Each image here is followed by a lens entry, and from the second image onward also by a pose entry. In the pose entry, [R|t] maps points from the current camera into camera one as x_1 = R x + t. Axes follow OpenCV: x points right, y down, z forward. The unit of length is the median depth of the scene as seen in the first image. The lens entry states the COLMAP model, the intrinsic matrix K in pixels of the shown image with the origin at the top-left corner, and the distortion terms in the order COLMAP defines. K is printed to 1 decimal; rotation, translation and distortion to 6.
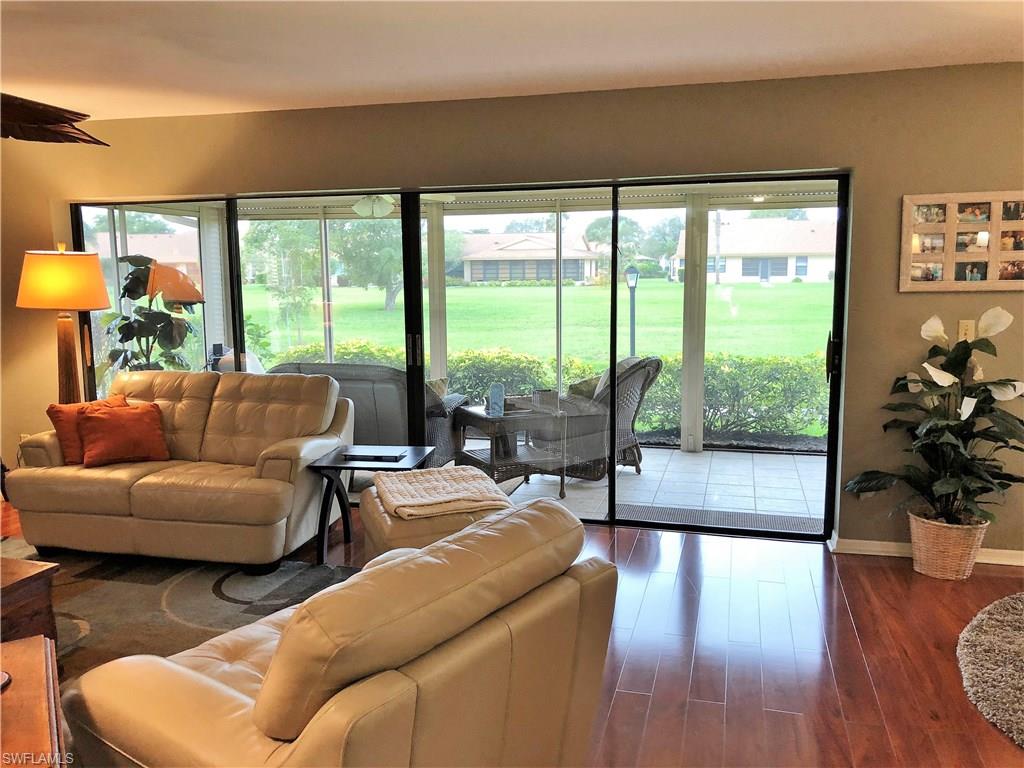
lens RADIAL K [[827.5, 0, 512.0], [0, 827.5, 384.0], [0, 0, 1]] dist [0.001157, 0.000366]
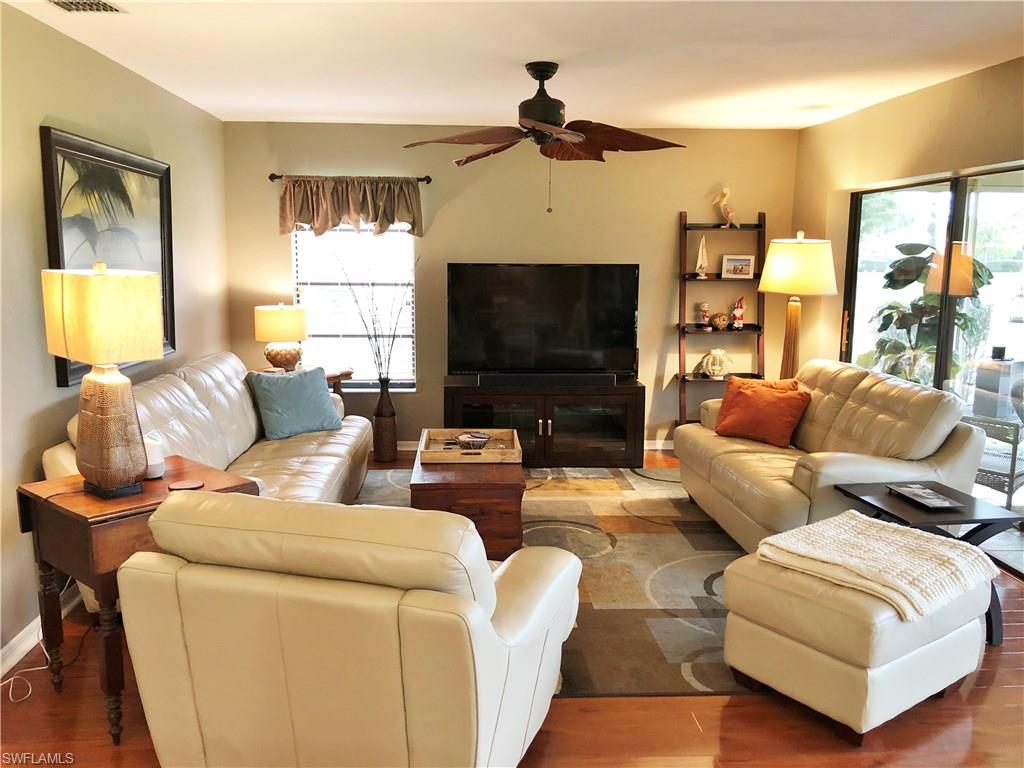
lens RADIAL K [[837.0, 0, 512.0], [0, 837.0, 384.0], [0, 0, 1]] dist [0.008535, 0.002282]
pose [[0.312309, 0.157849, -0.936775, 0.484823], [-0.138170, 0.983161, 0.119601, -0.069256], [0.939879, 0.092081, 0.328860, 0.387746]]
